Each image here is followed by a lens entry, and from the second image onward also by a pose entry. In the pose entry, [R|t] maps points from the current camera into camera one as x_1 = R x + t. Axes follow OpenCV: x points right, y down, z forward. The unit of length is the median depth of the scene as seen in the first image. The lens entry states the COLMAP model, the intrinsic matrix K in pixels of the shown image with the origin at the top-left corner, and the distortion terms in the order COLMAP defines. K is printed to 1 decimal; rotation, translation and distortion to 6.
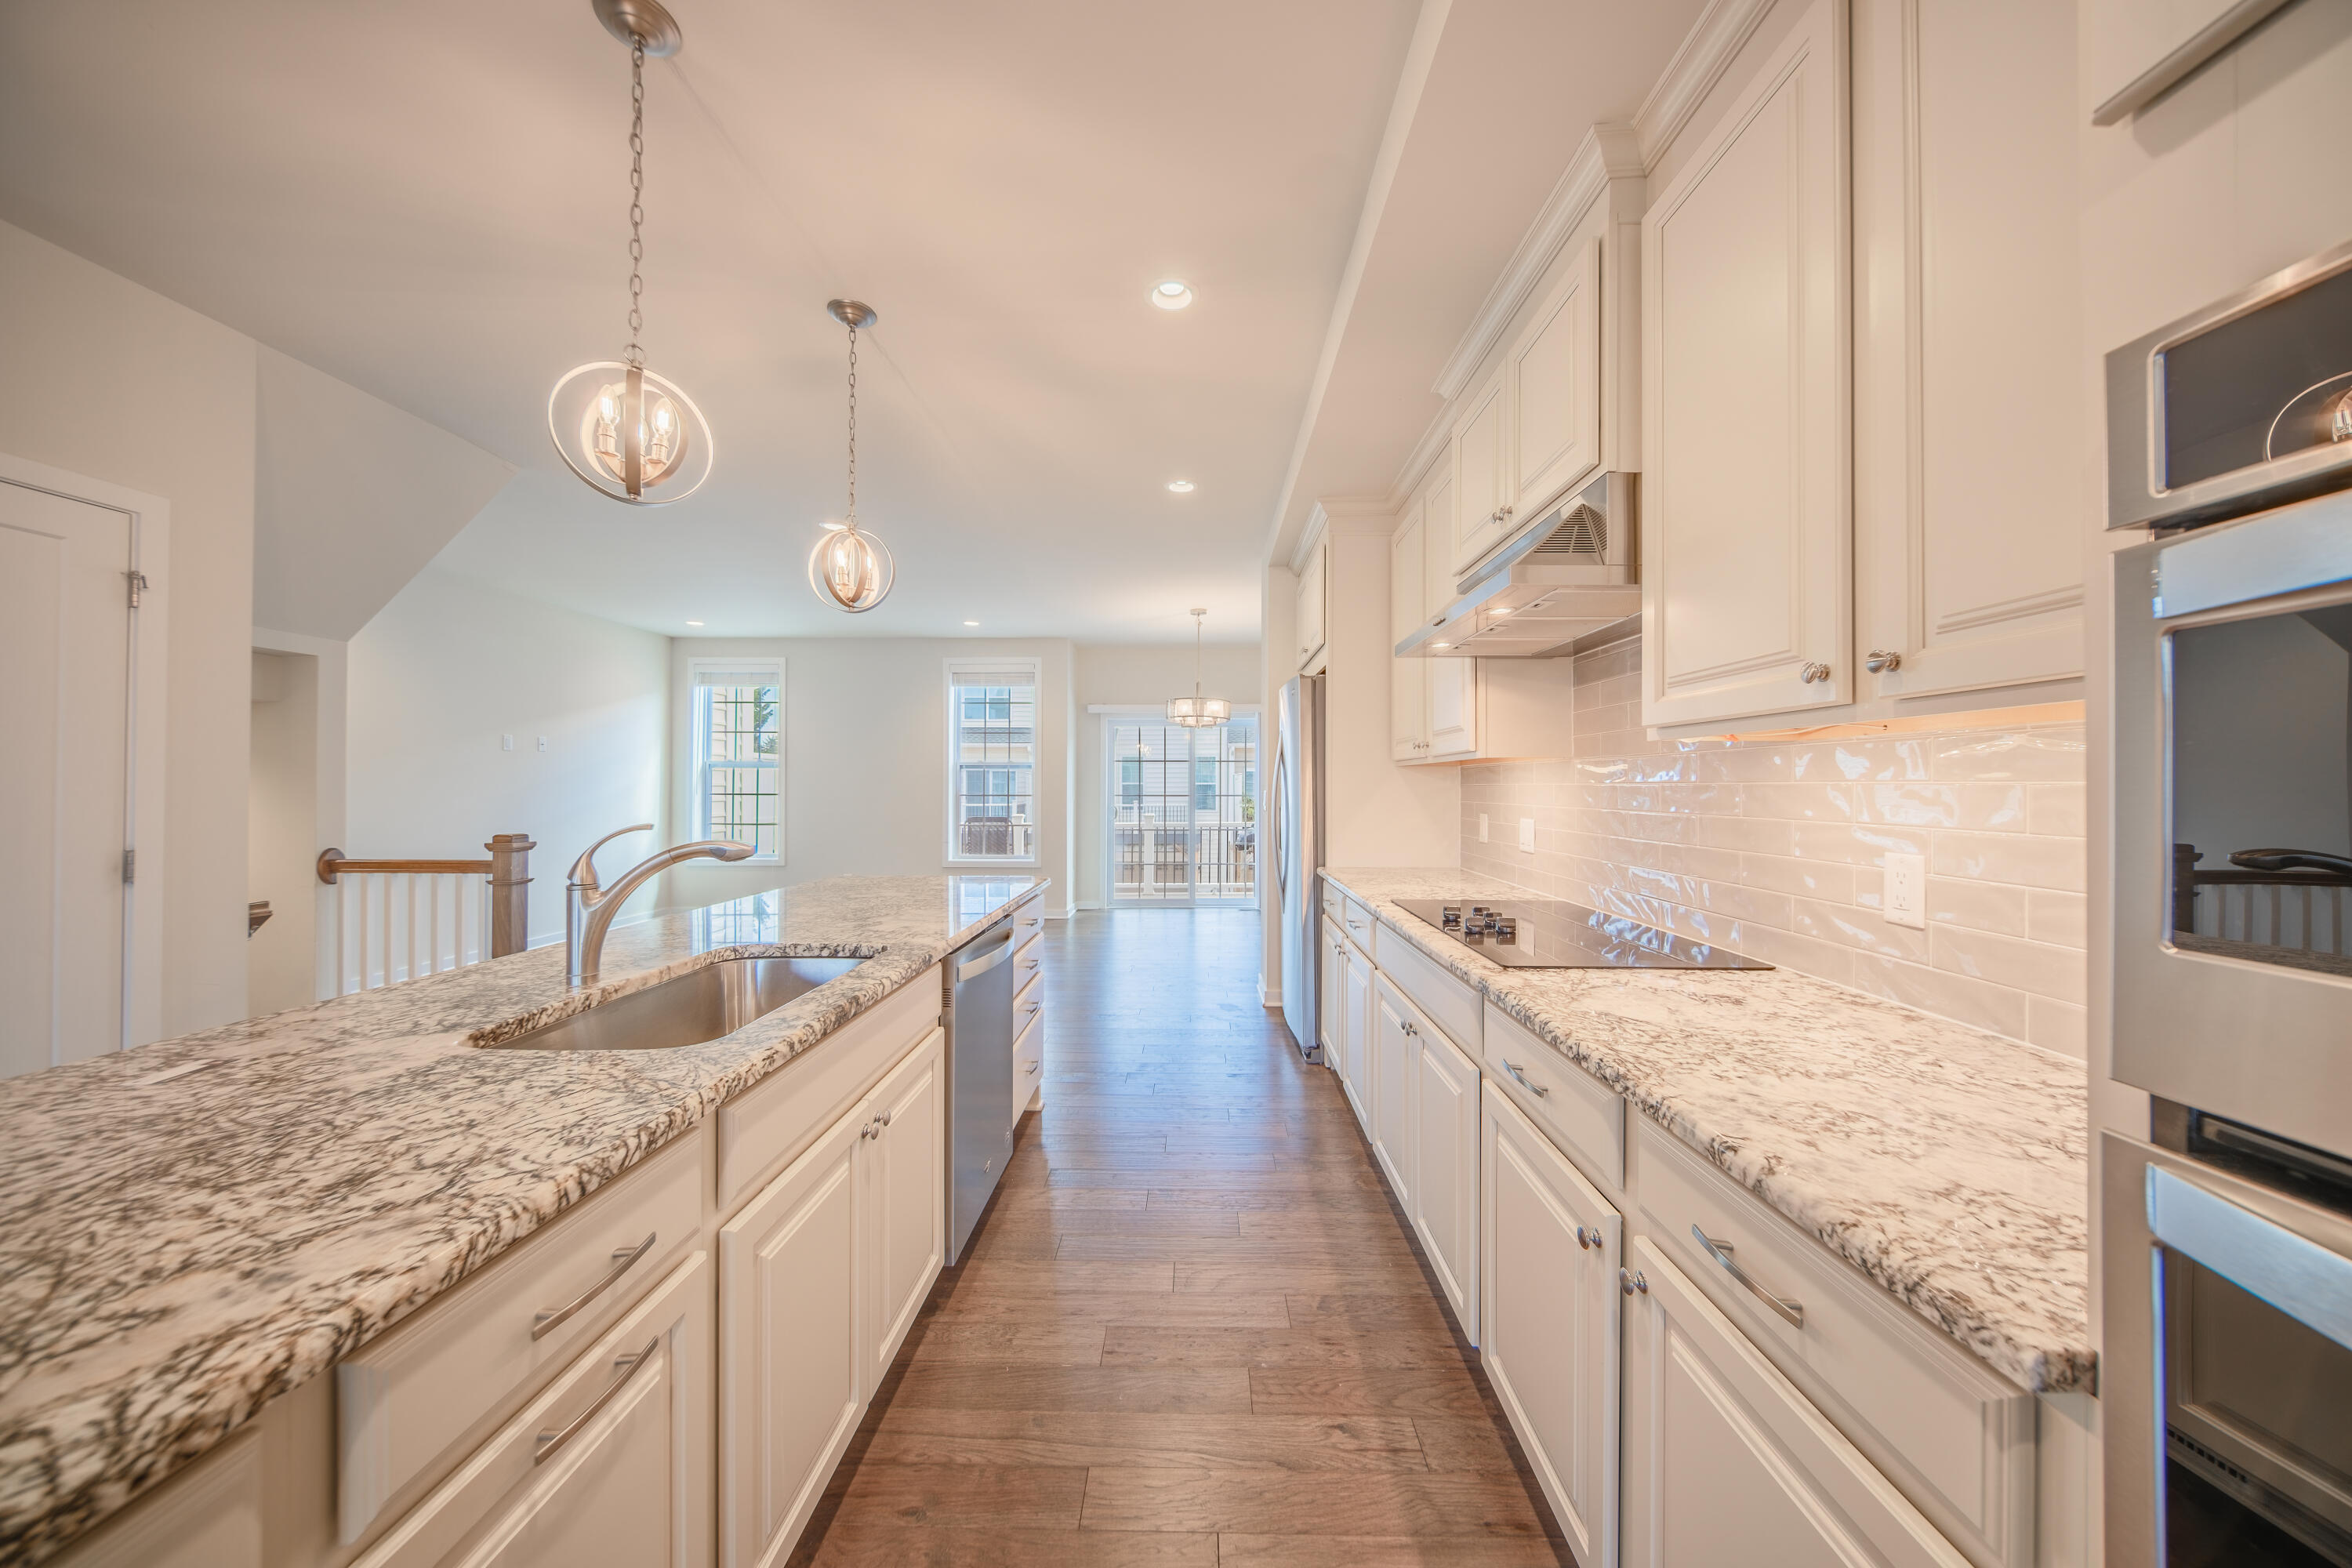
lens RADIAL K [[791.6, 0, 1180.6], [0, 791.6, 781.6], [0, 0, 1]] dist [-0.000399, -0.000141]
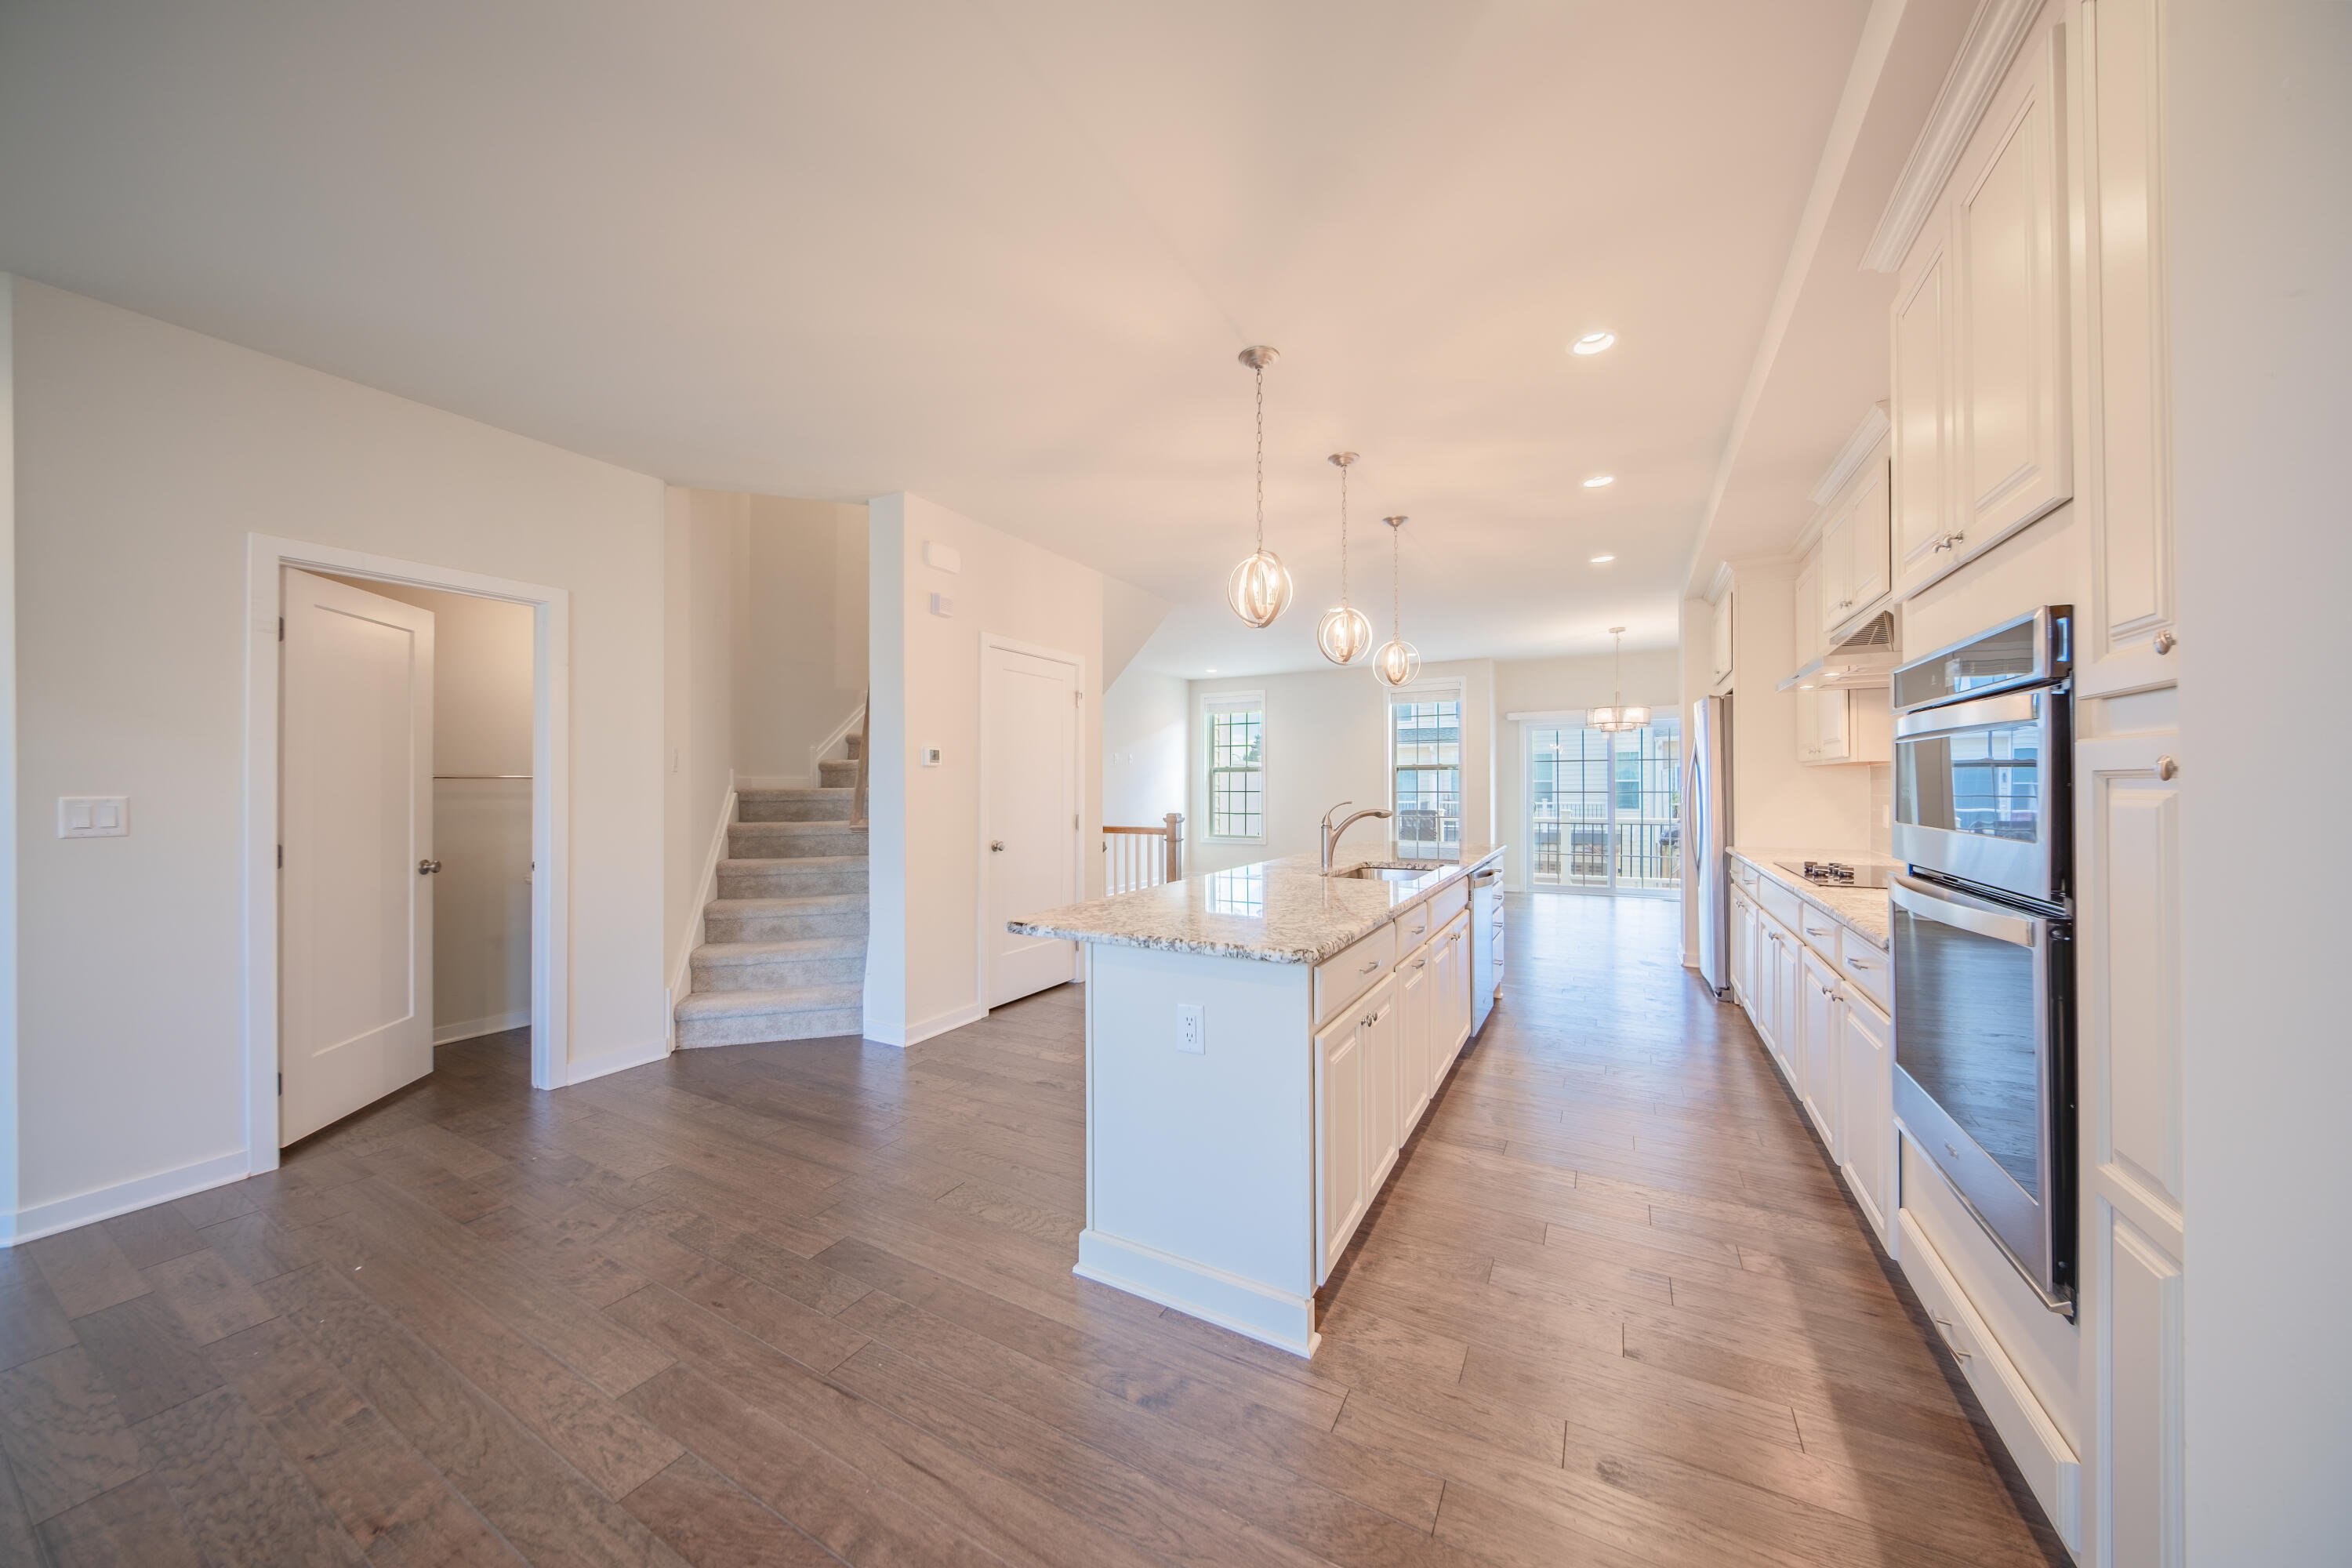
lens RADIAL K [[791.6, 0, 1180.6], [0, 791.6, 781.6], [0, 0, 1]] dist [-0.000399, -0.000141]
pose [[0.886281, -0.007574, -0.463085, -0.014710], [0.008260, 0.999966, -0.000547, -0.002715], [0.463073, -0.003340, 0.886314, -0.514214]]
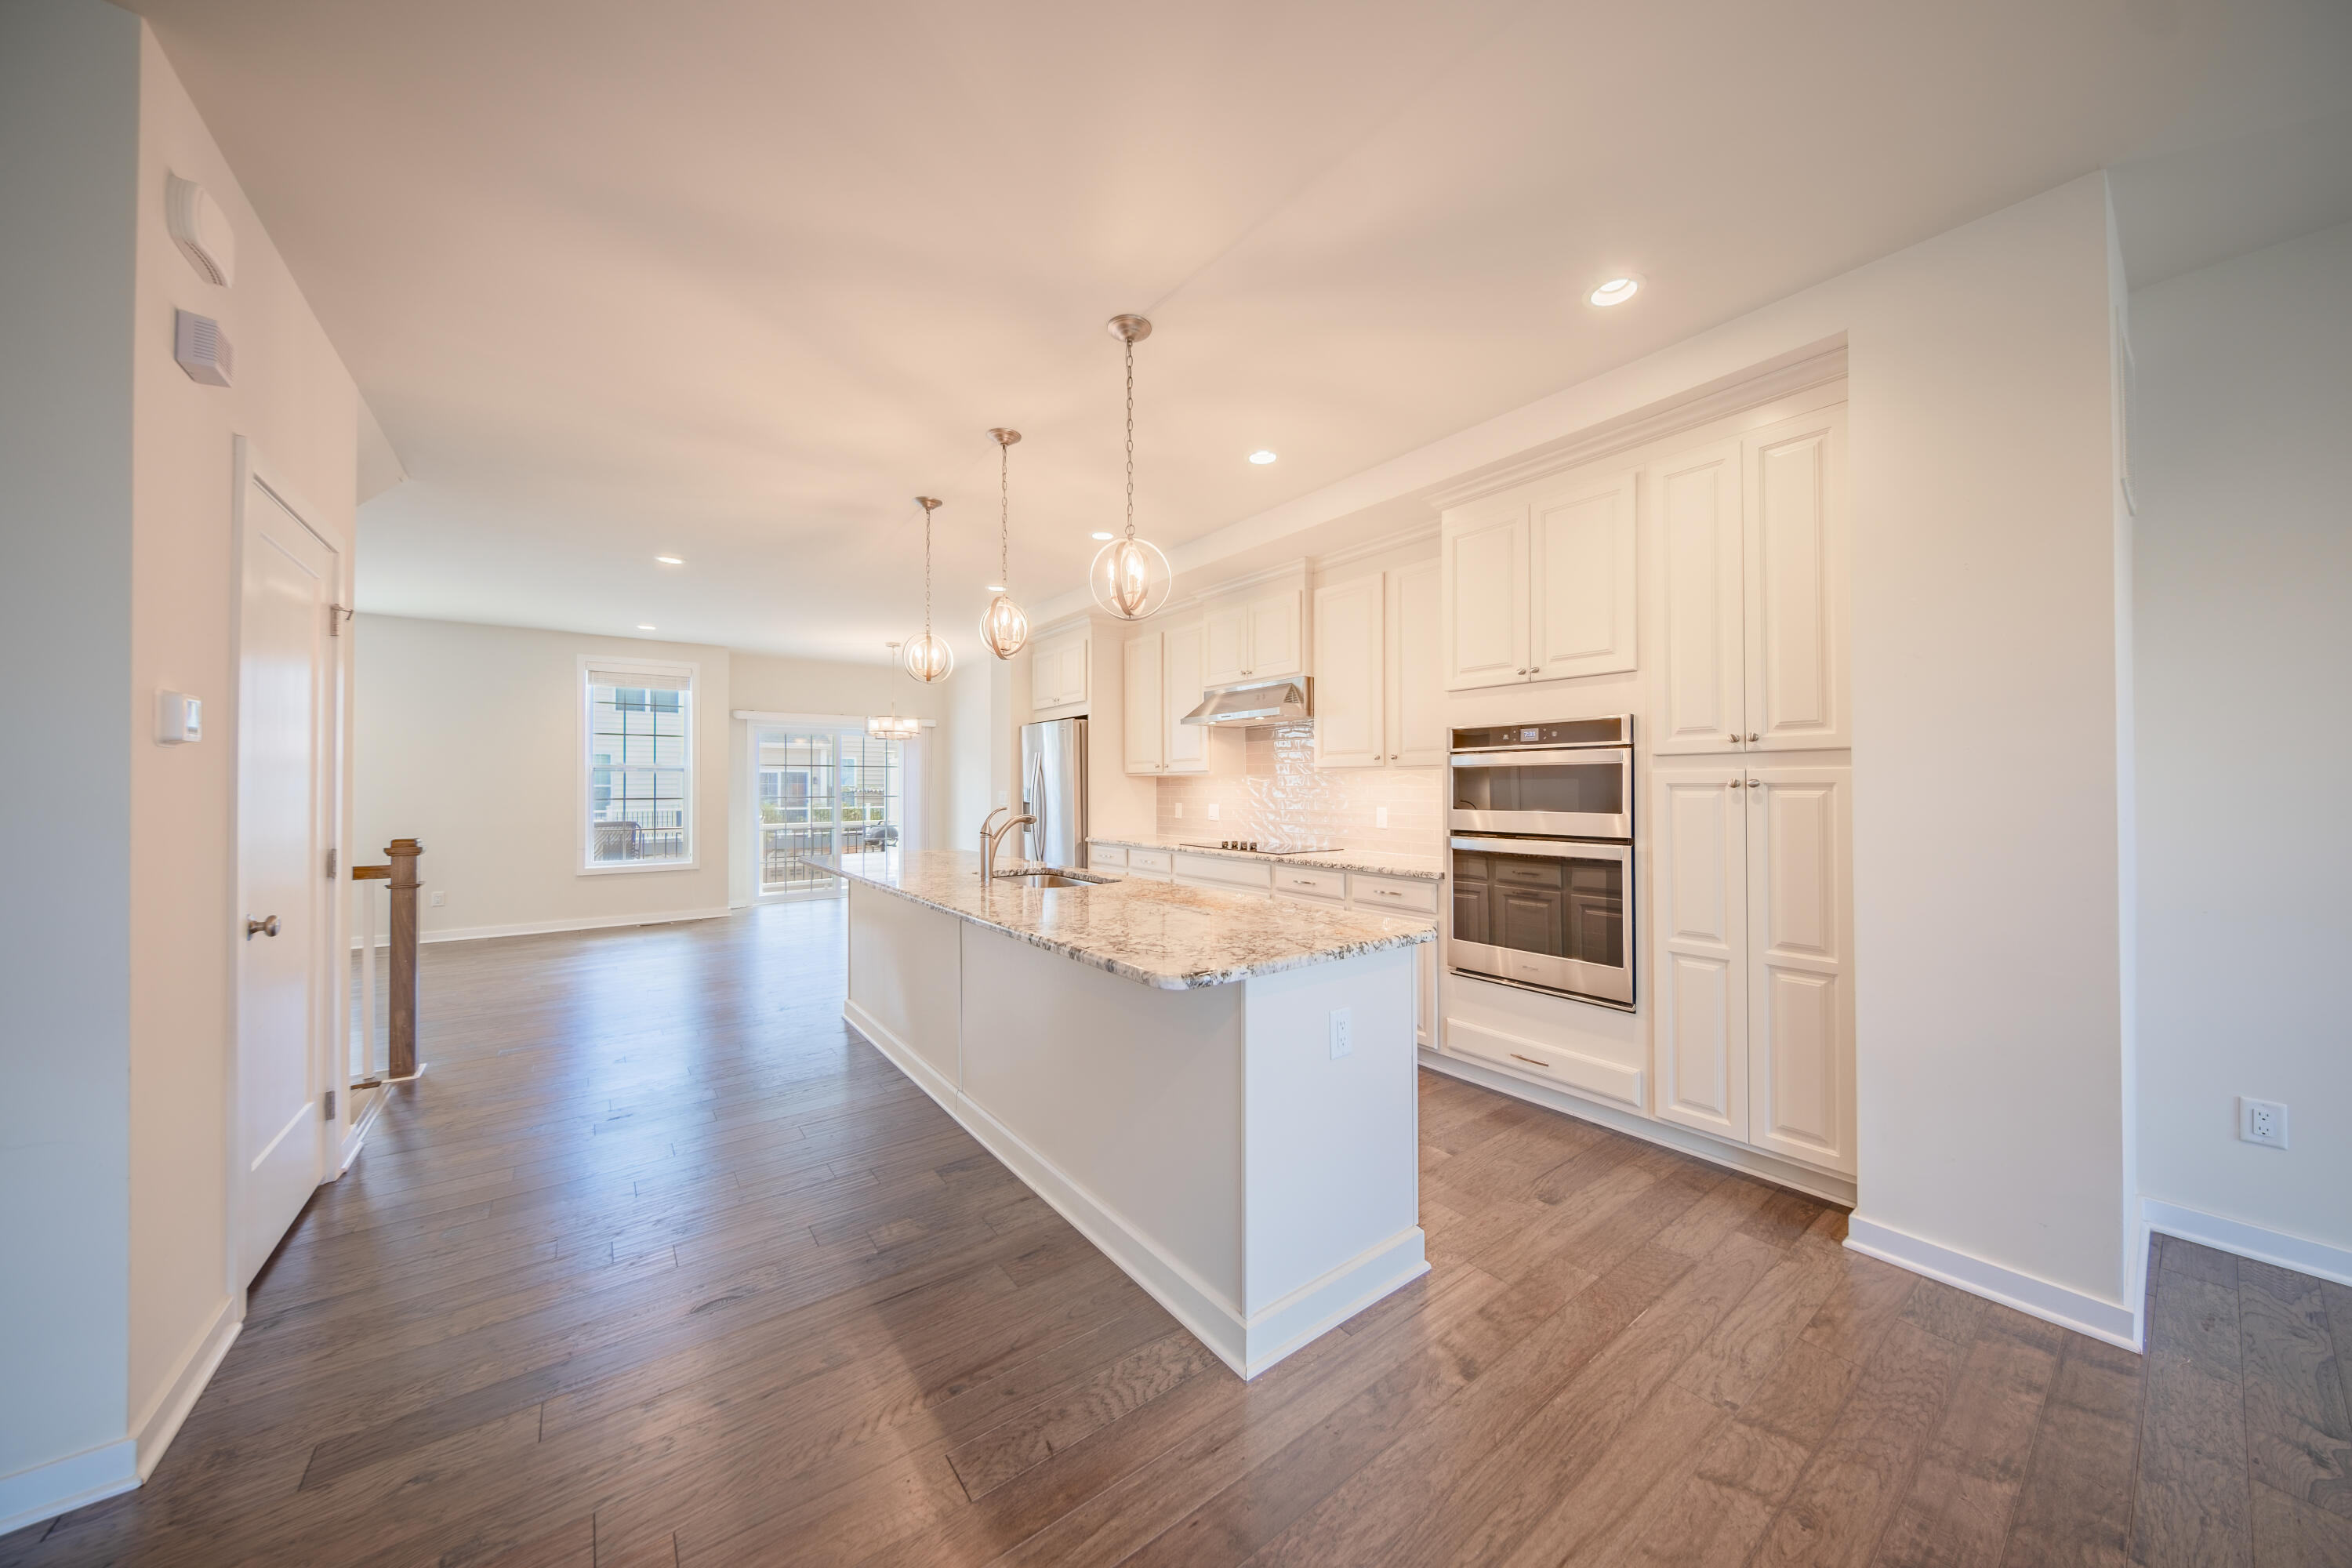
lens RADIAL K [[784.5, 0, 1201.5], [0, 784.5, 781.0], [0, 0, 1]] dist [-0.000184, -0.000085]
pose [[0.778267, 0.001573, 0.627931, -0.634760], [0.000054, 0.999997, -0.002573, -0.004825], [-0.627933, 0.002037, 0.778265, -0.397344]]
